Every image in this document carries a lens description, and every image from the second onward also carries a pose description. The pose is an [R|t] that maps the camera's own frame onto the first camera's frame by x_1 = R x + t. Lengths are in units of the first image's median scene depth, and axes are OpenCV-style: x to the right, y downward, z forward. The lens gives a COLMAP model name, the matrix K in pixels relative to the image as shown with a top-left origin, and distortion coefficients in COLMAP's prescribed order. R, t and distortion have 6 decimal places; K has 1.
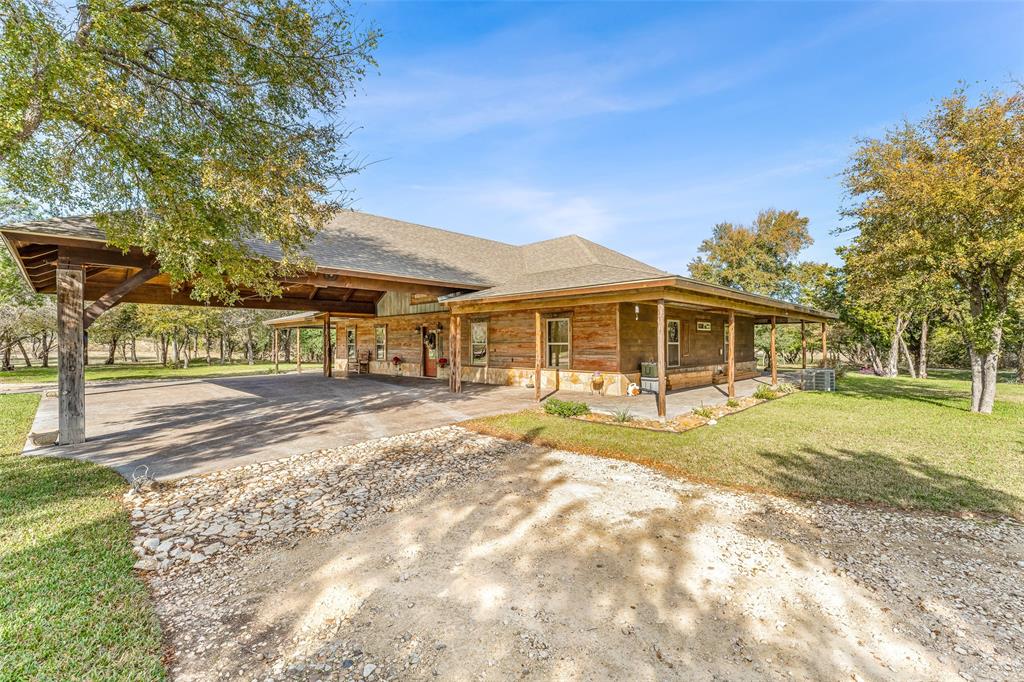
lens RADIAL K [[438.4, 0, 513.1], [0, 438.4, 341.4], [0, 0, 1]] dist [-0.003072, -0.000491]
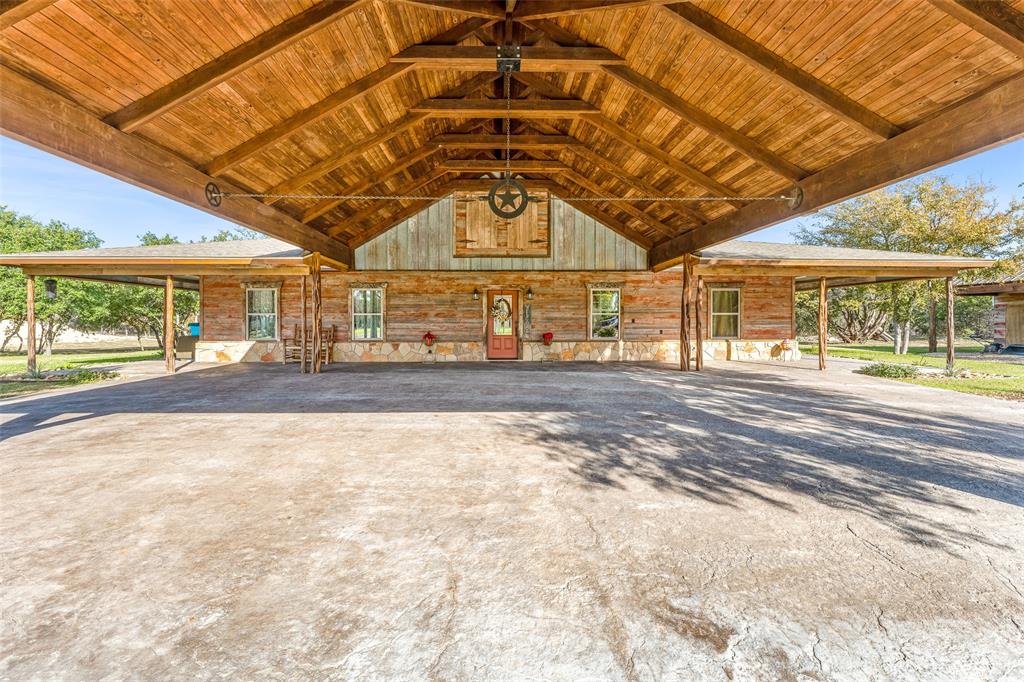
lens RADIAL K [[417.6, 0, 500.7], [0, 417.6, 323.8], [0, 0, 1]] dist [0.005826, -0.001790]
pose [[0.696610, 0.000651, 0.717450, -0.921552], [-0.003981, 0.999988, 0.002958, 0.026557], [-0.717439, -0.004917, 0.696604, 0.699682]]
